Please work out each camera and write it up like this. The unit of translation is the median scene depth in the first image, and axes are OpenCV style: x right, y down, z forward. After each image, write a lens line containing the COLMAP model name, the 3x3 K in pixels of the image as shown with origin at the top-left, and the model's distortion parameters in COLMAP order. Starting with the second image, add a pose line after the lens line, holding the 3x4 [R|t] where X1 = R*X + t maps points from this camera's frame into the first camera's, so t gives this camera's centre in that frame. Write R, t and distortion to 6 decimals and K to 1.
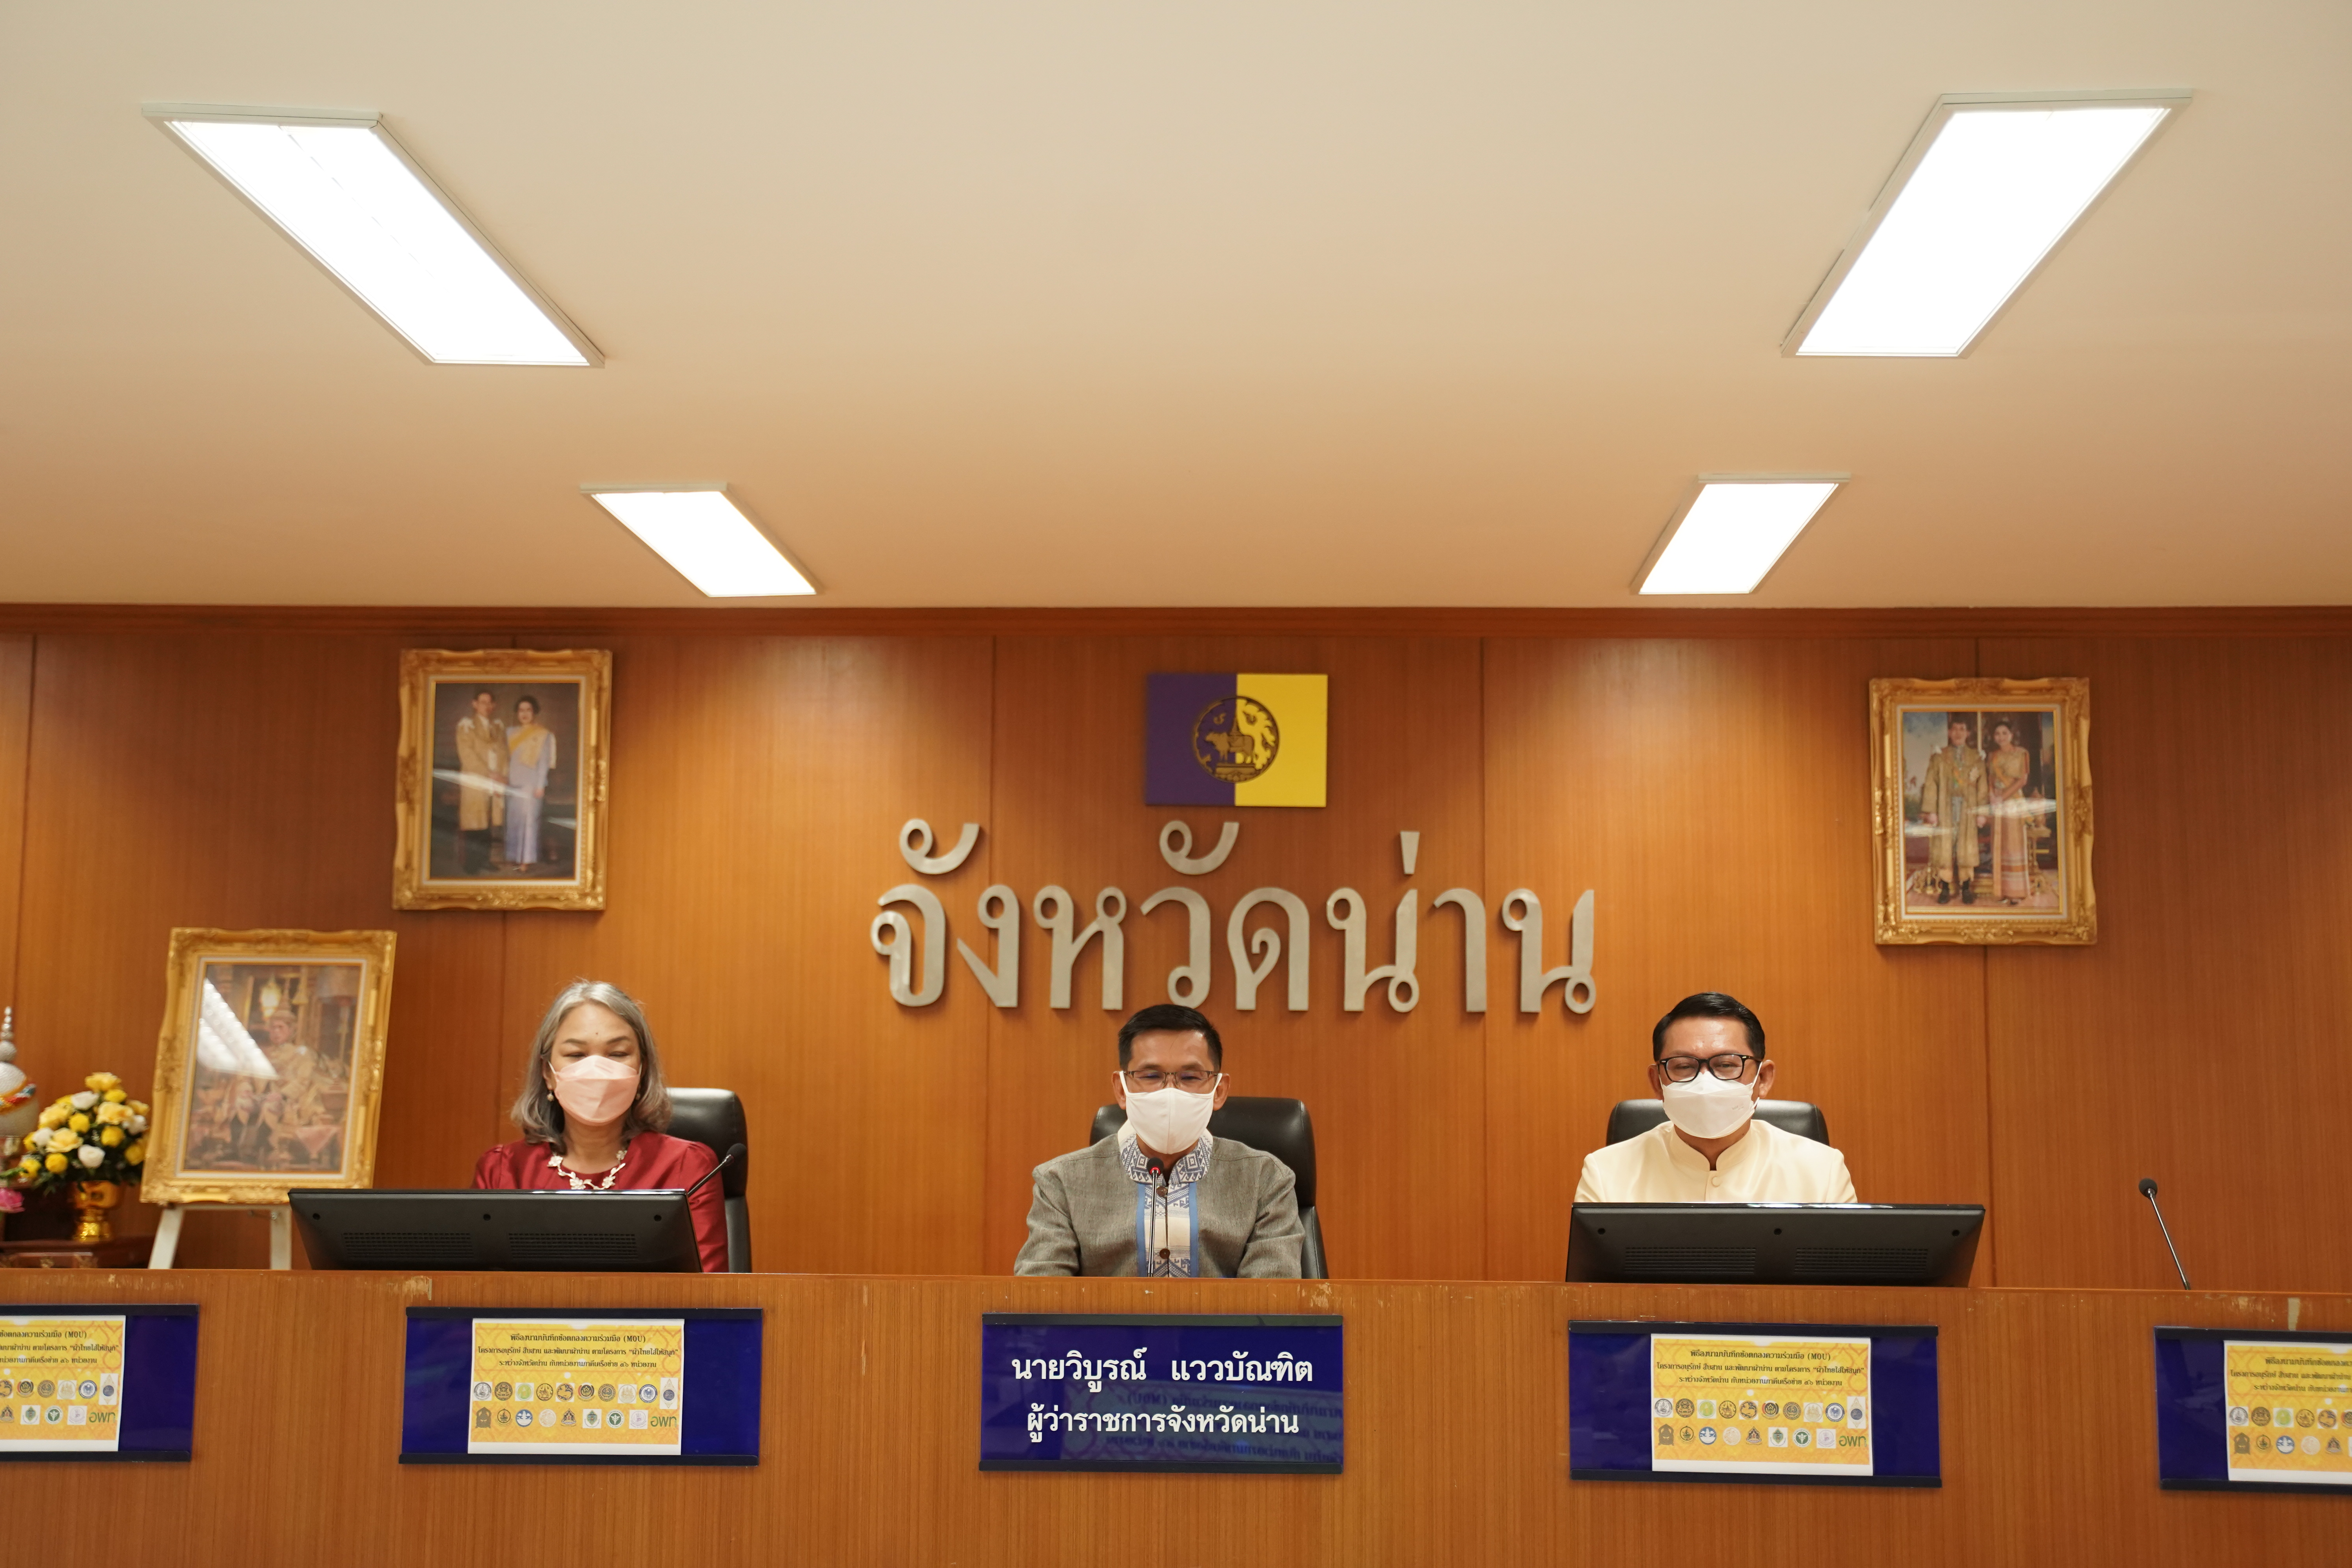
lens RADIAL K [[2948.7, 0, 1177.3], [0, 2948.7, 781.1], [0, 0, 1]] dist [0.022547, 0.135788]
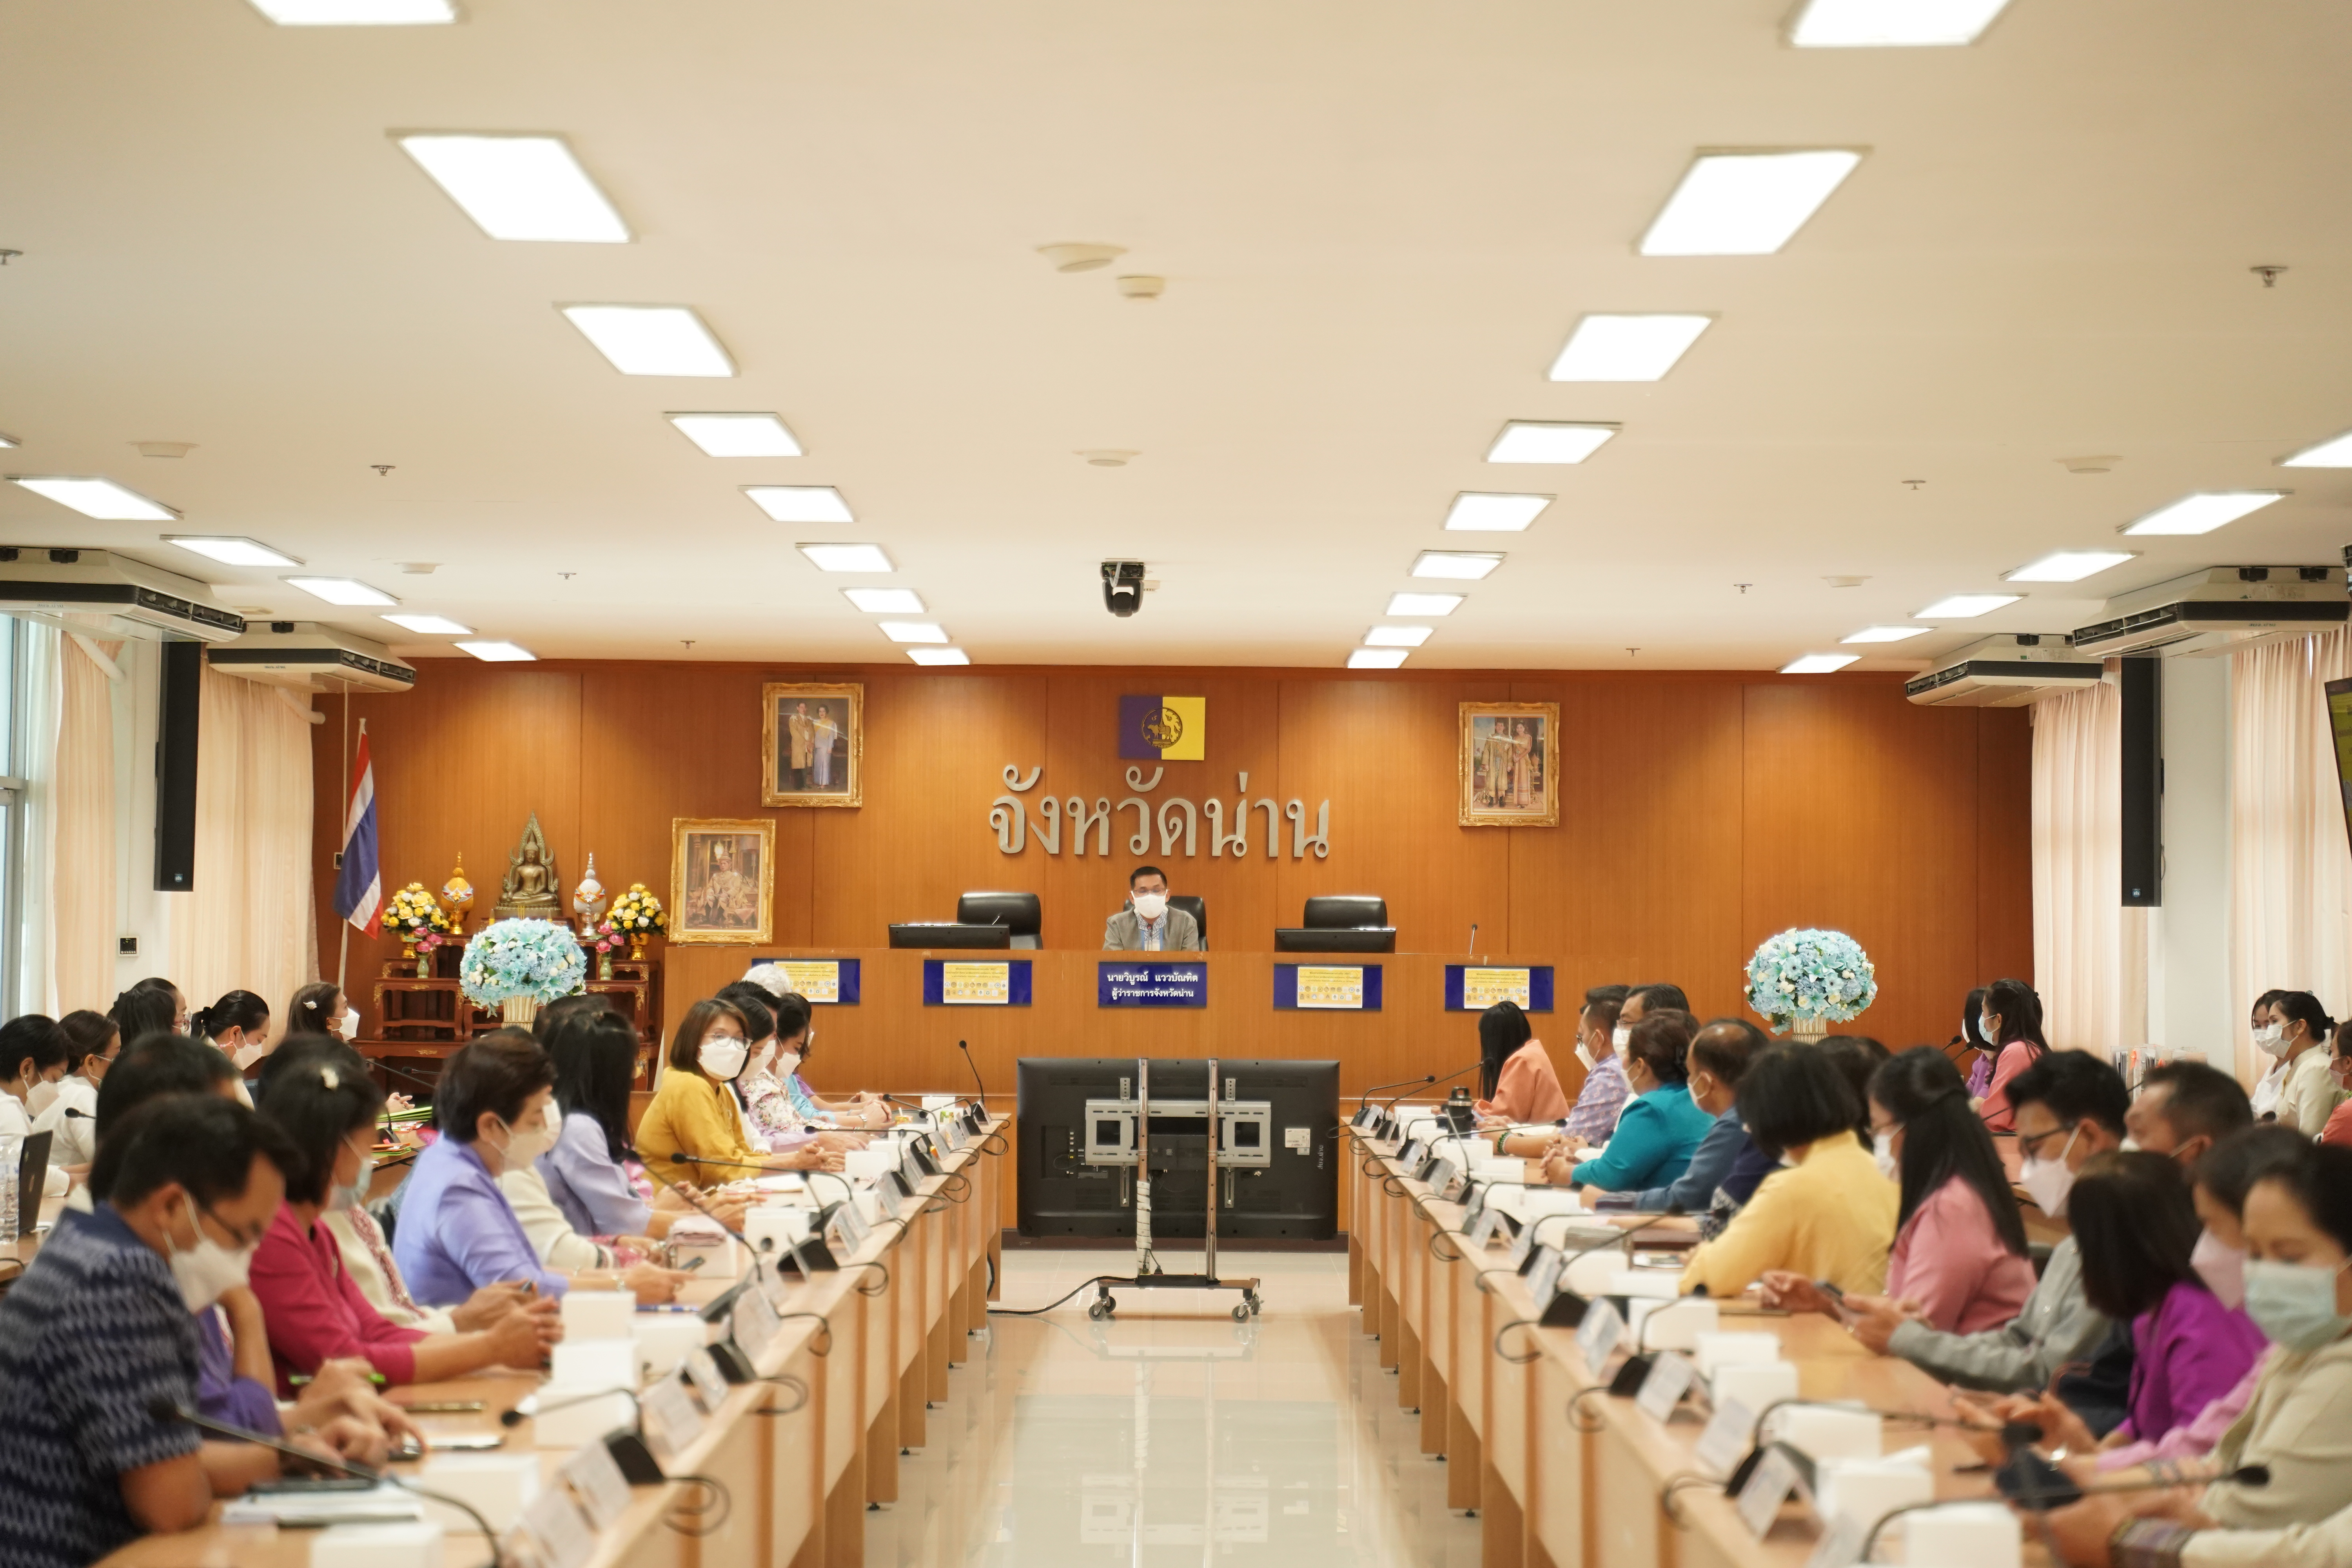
lens RADIAL K [[4856.6, 0, 1170.4], [0, 4856.6, 793.9], [0, 0, 1]] dist [0.284445, -0.001019]
pose [[0.999131, 0.002501, 0.041599, -0.121227], [-0.006111, 0.996201, 0.086867, -0.274749], [-0.041224, -0.087046, 0.995351, -2.520191]]
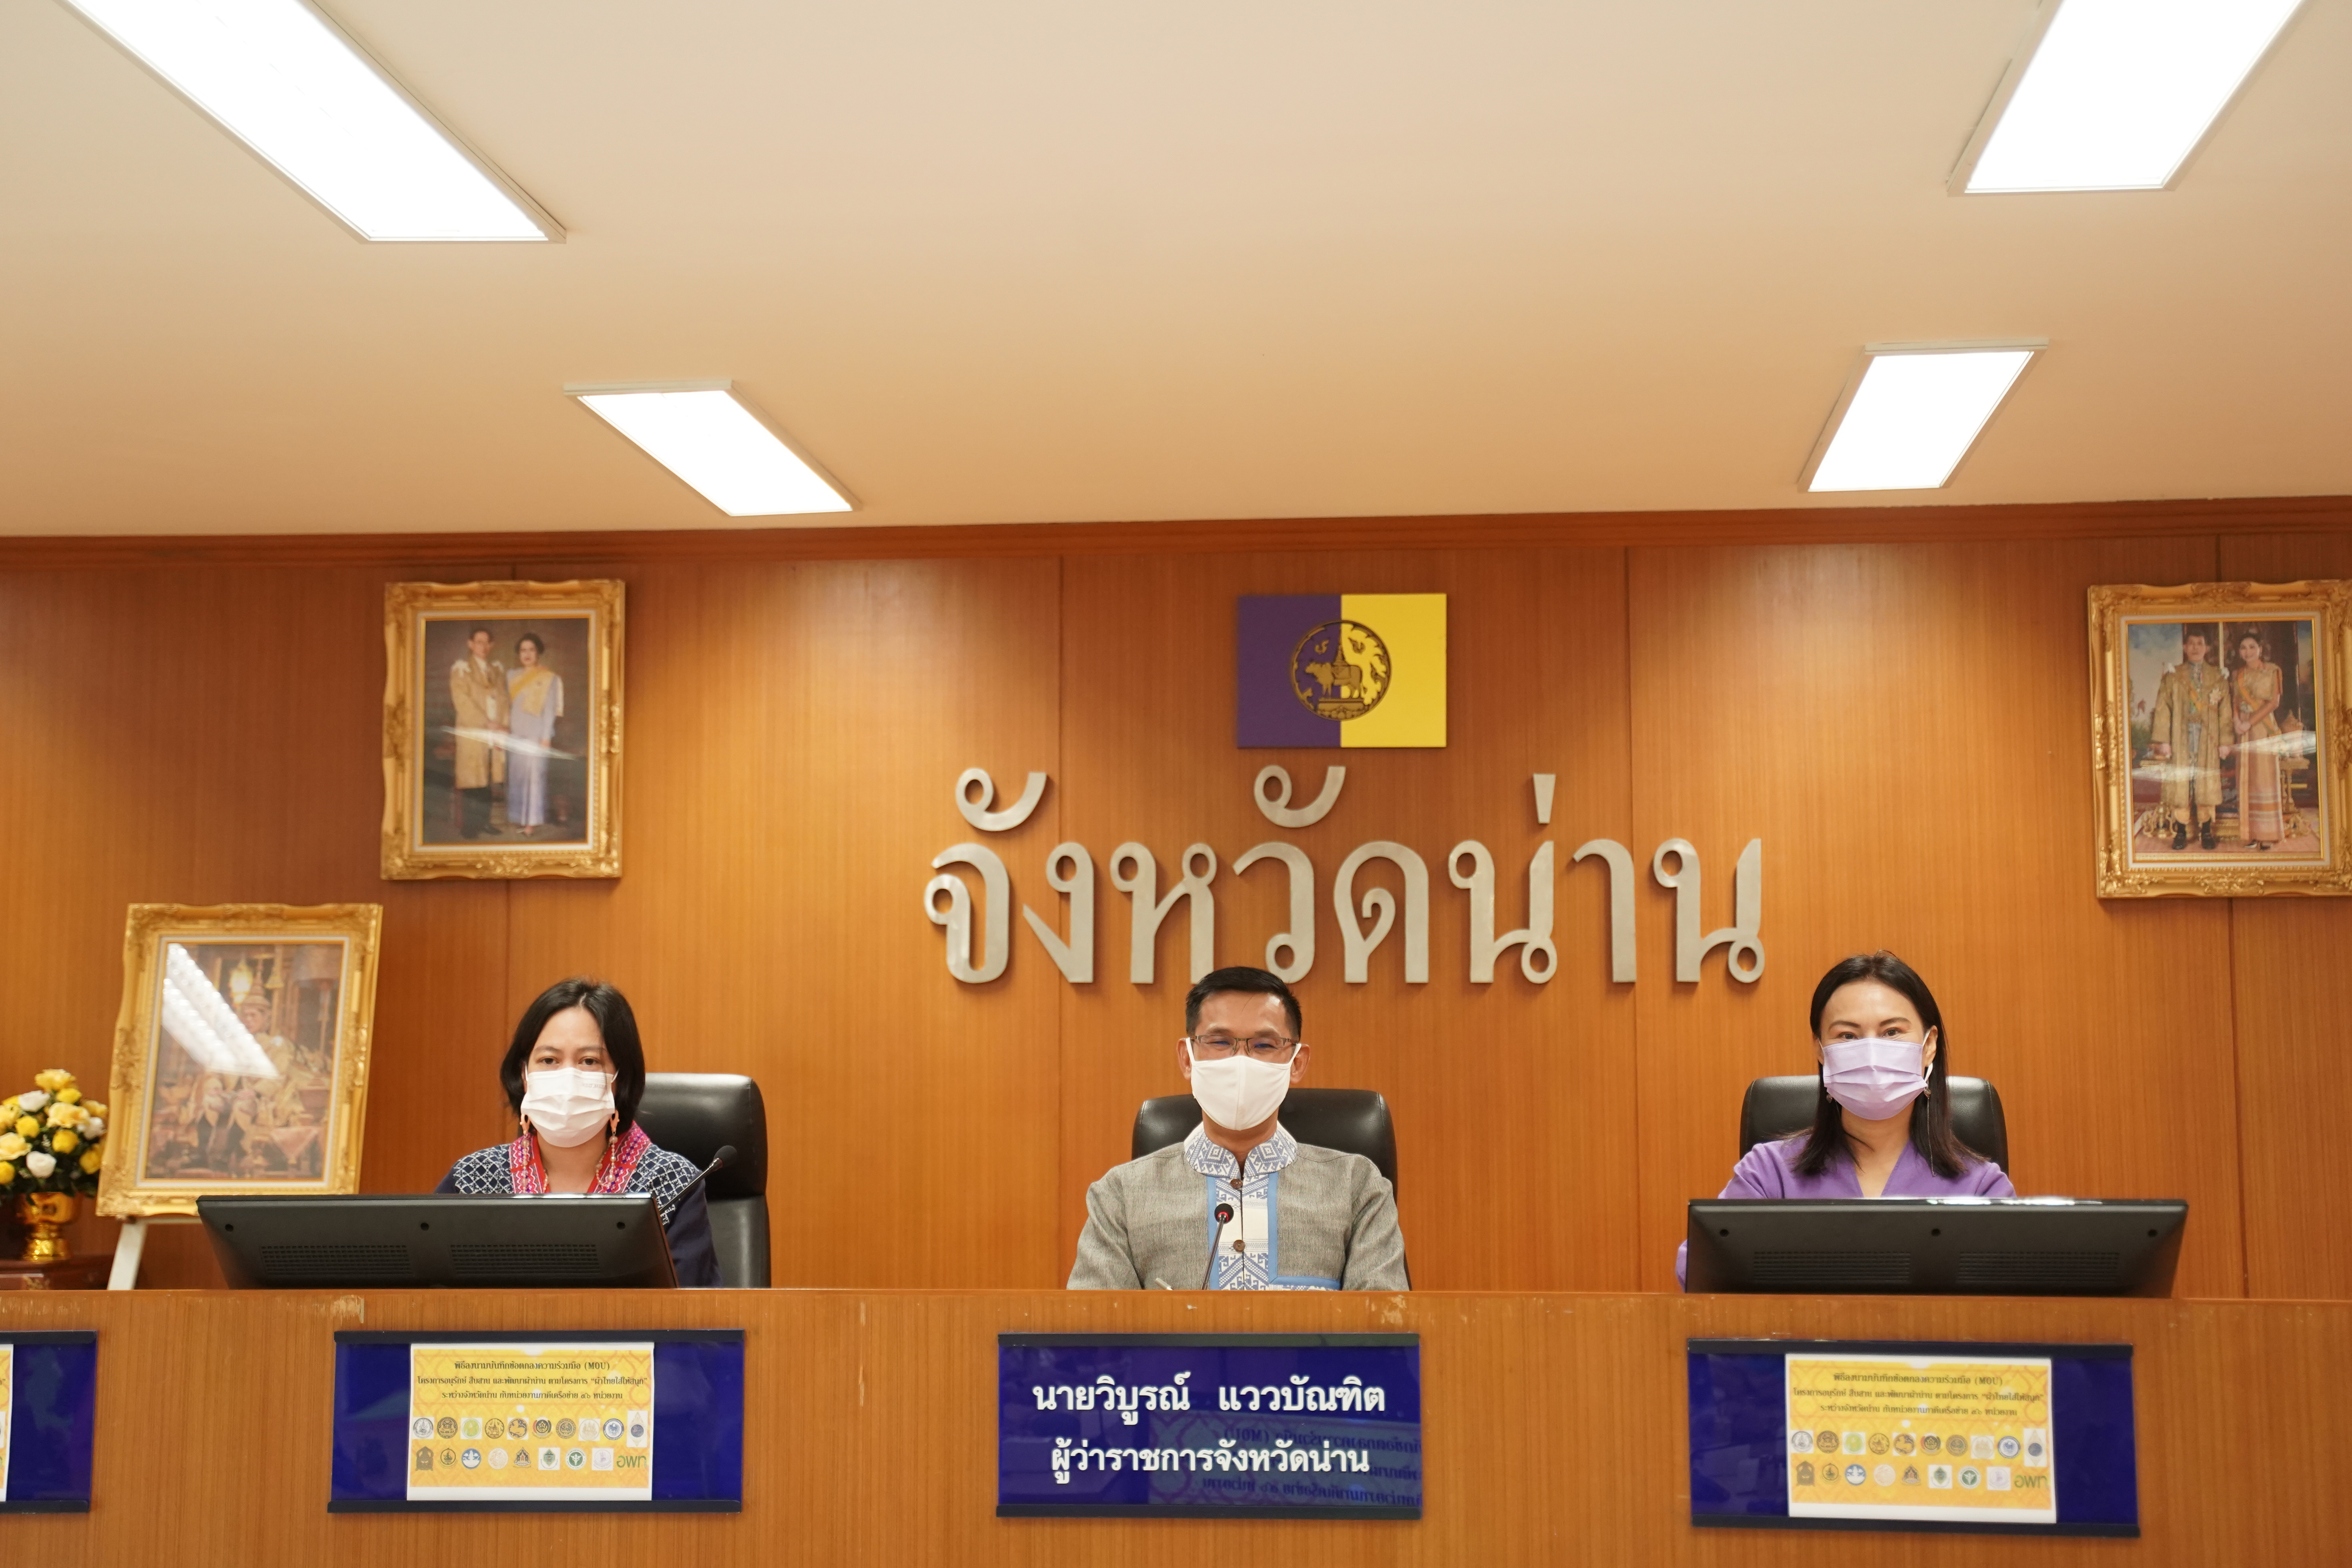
lens RADIAL K [[3336.8, 0, 1166.5], [0, 3336.8, 794.0], [0, 0, 1]] dist [0.079754, 0.172632]
pose [[0.998472, -0.014337, -0.053363, 0.020909], [0.015281, 0.999733, 0.017315, 0.004414], [0.053101, -0.018104, 0.998425, 0.020336]]
